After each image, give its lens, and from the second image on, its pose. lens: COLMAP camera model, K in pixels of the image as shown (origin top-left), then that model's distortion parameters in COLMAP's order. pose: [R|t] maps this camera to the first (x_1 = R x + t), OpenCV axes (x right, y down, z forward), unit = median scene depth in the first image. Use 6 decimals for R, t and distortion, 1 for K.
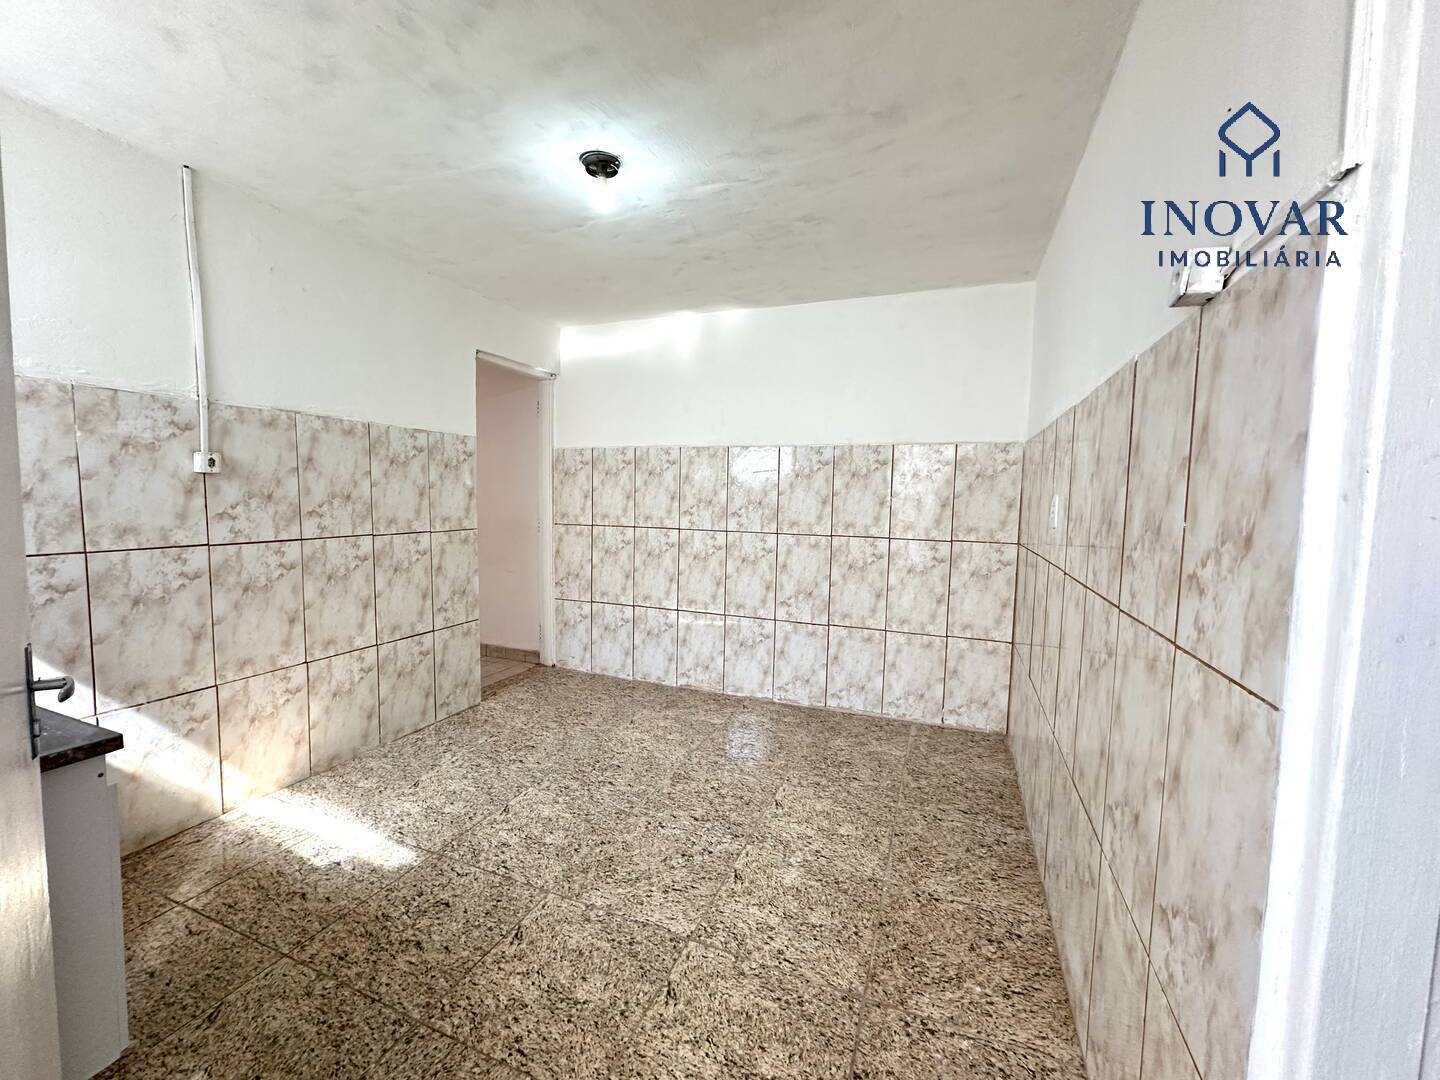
lens RADIAL K [[573.0, 0, 720.0], [0, 573.0, 540.0], [0, 0, 1]] dist [-0.004776, 0.000387]
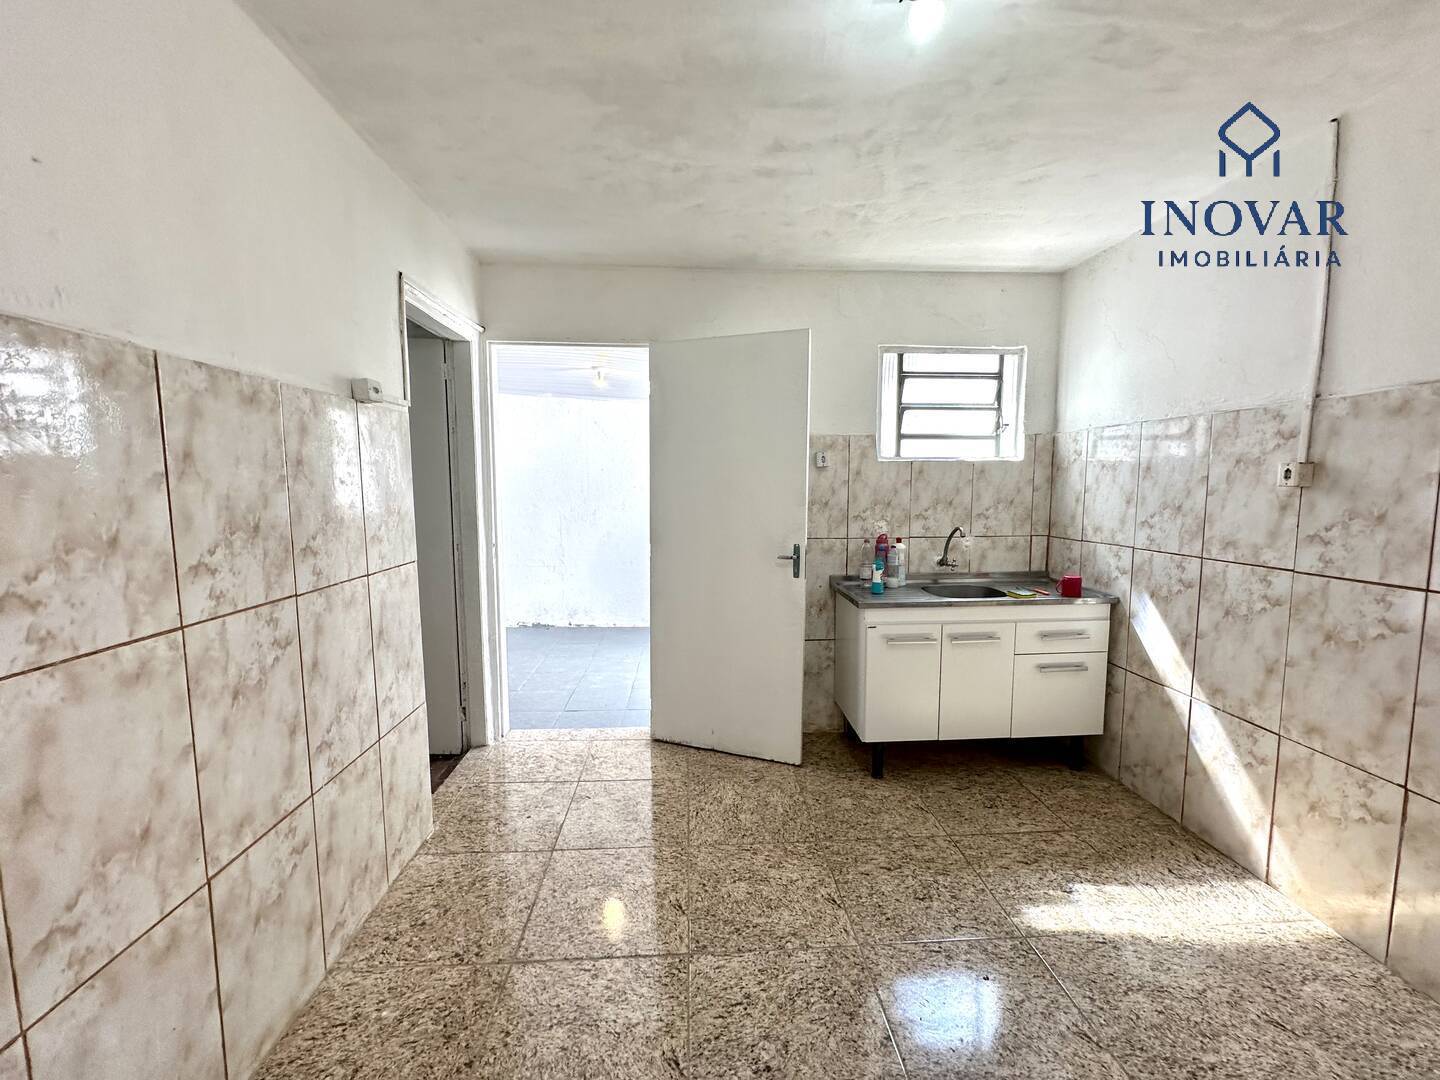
lens RADIAL K [[573.0, 0, 720.0], [0, 573.0, 540.0], [0, 0, 1]] dist [-0.004776, 0.000387]
pose [[-0.905865, 0.023185, -0.422932, 0.224196], [-0.048409, 0.986291, 0.157754, -0.124564], [0.420792, 0.163378, -0.892324, 1.338679]]
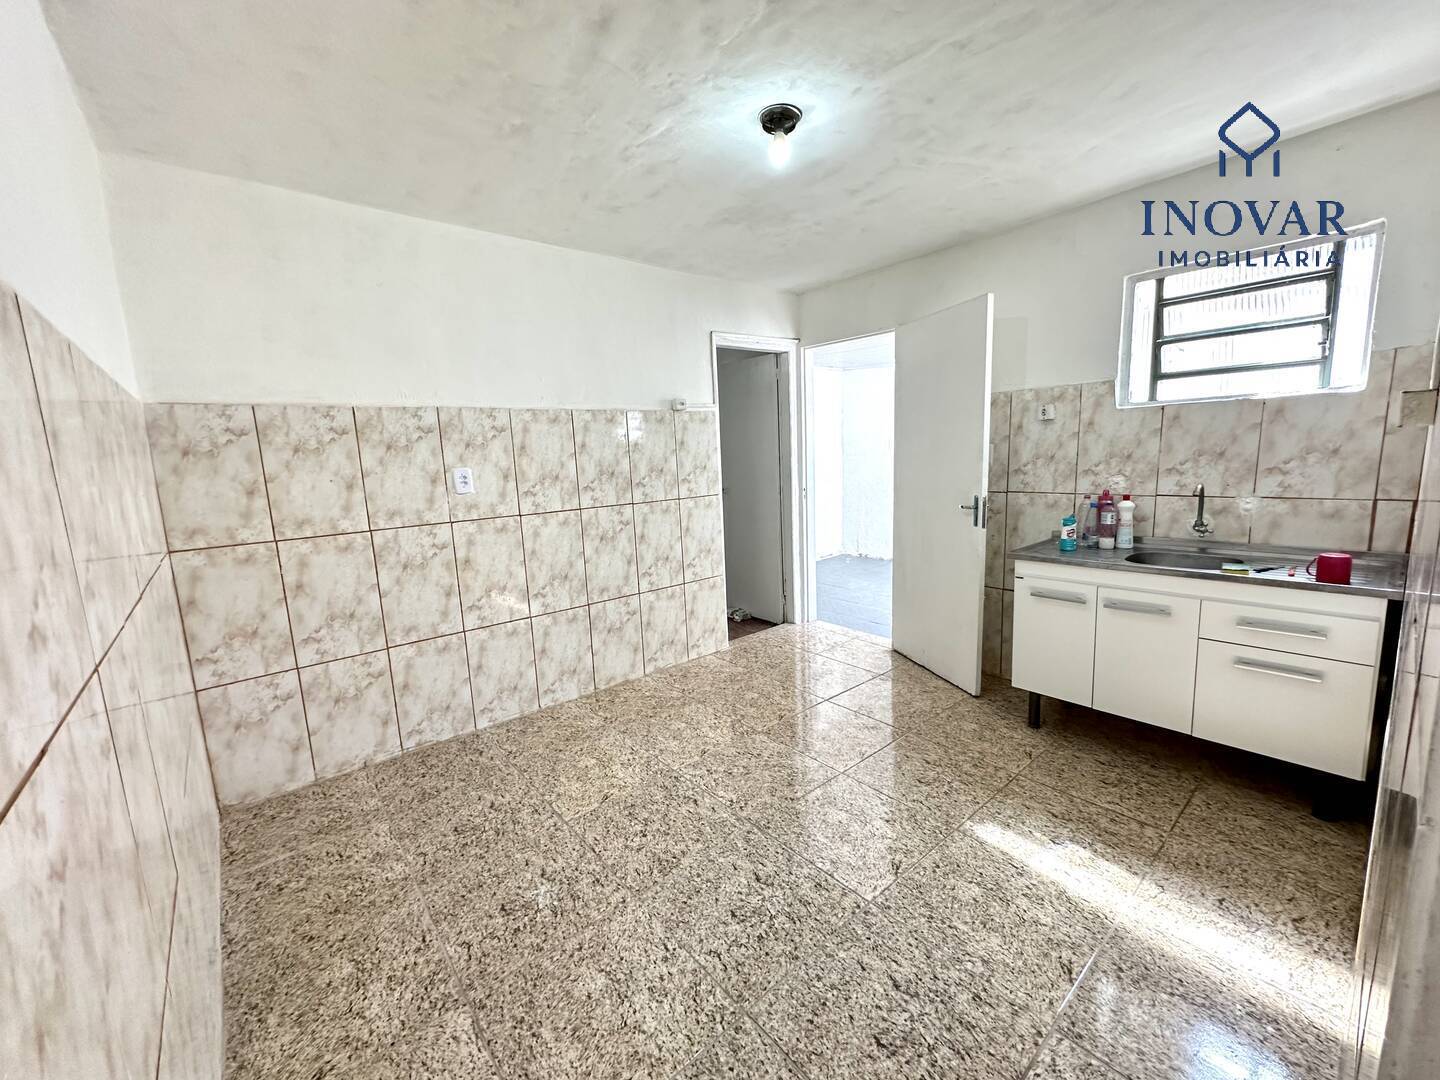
lens RADIAL K [[573.0, 0, 720.0], [0, 573.0, 540.0], [0, 0, 1]] dist [-0.004776, 0.000387]
pose [[-0.880203, -0.055926, 0.471291, -0.527684], [0.061041, 0.971445, 0.229280, -0.171993], [-0.470656, 0.230581, -0.851654, 1.752196]]
